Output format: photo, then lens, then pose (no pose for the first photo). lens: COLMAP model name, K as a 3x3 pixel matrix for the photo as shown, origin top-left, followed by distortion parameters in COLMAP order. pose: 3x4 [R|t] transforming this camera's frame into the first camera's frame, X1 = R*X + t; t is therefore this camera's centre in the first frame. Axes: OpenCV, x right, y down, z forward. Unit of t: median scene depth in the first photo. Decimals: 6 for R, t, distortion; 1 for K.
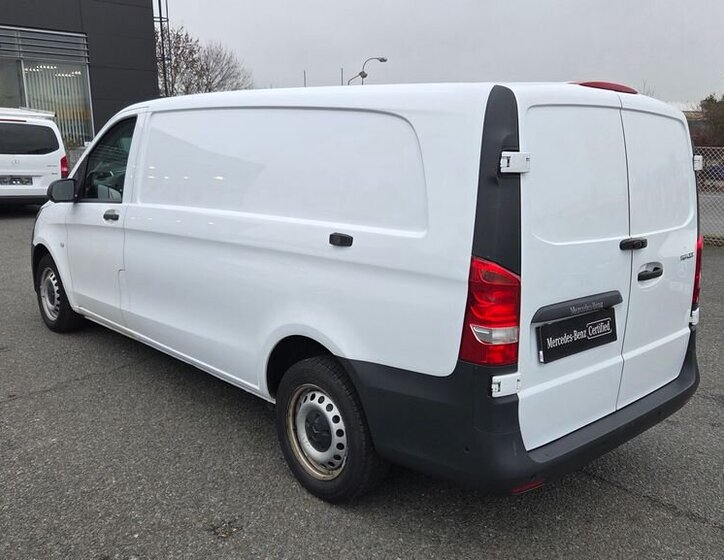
lens RADIAL K [[658.2, 0, 360.0], [0, 658.2, 278.8], [0, 0, 1]] dist [0.044565, 0.000000]
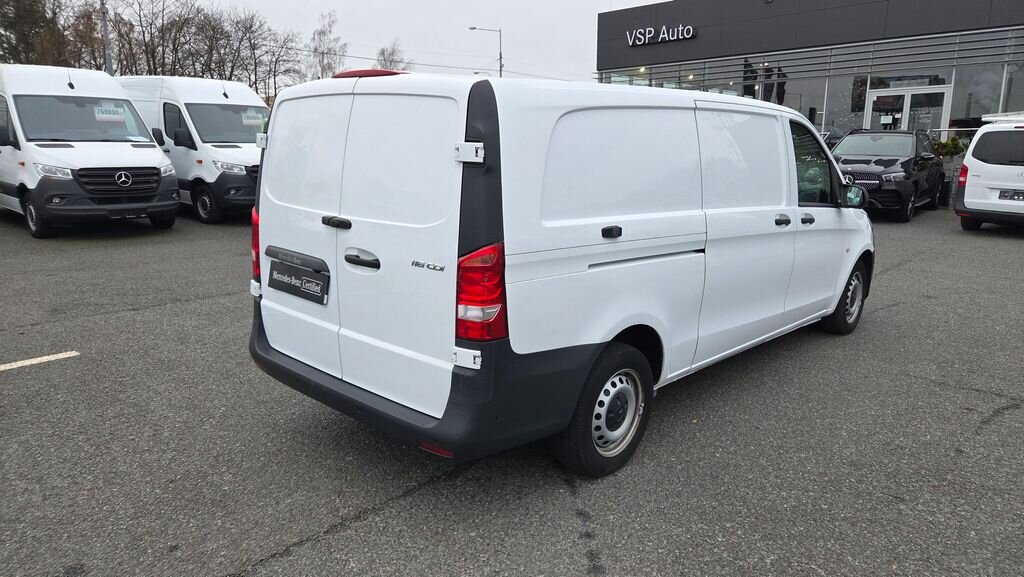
lens RADIAL K [[680.3, 0, 516.6], [0, 680.3, 292.5], [0, 0, 1]] dist [0.067444, -0.041205]
pose [[0.098487, 0.198590, -0.975122, 1.560087], [-0.212801, 0.961422, 0.174308, -0.200835], [0.972119, 0.190339, 0.136948, 1.171367]]
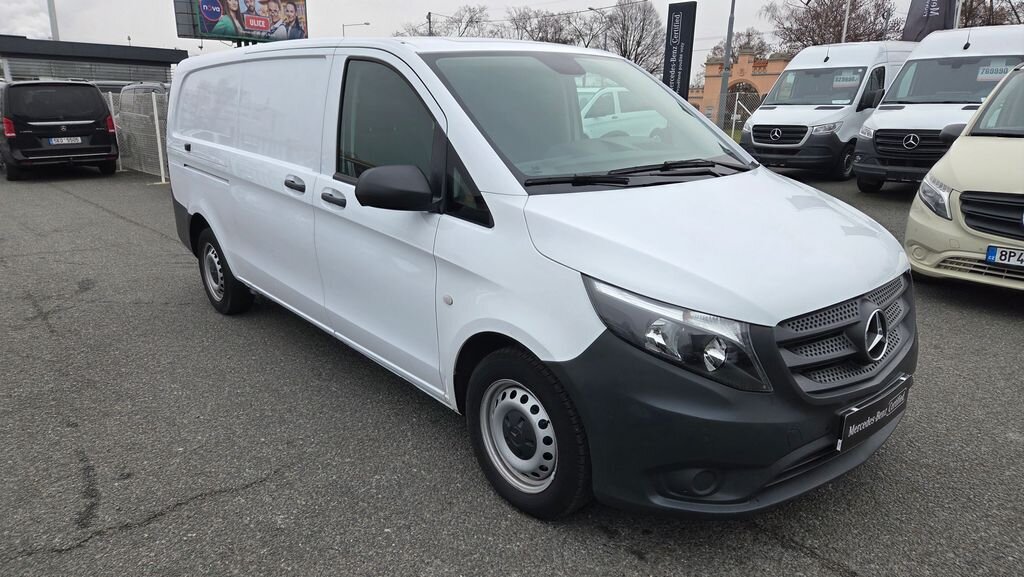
lens RADIAL K [[680.3, 0, 517.3], [0, 680.3, 287.7], [0, 0, 1]] dist [0.067444, -0.041205]
pose [[-0.999663, -0.024750, 0.007852, -0.416562], [-0.018419, 0.889072, 0.457396, -0.656152], [-0.018302, 0.457098, -0.889228, 3.234629]]
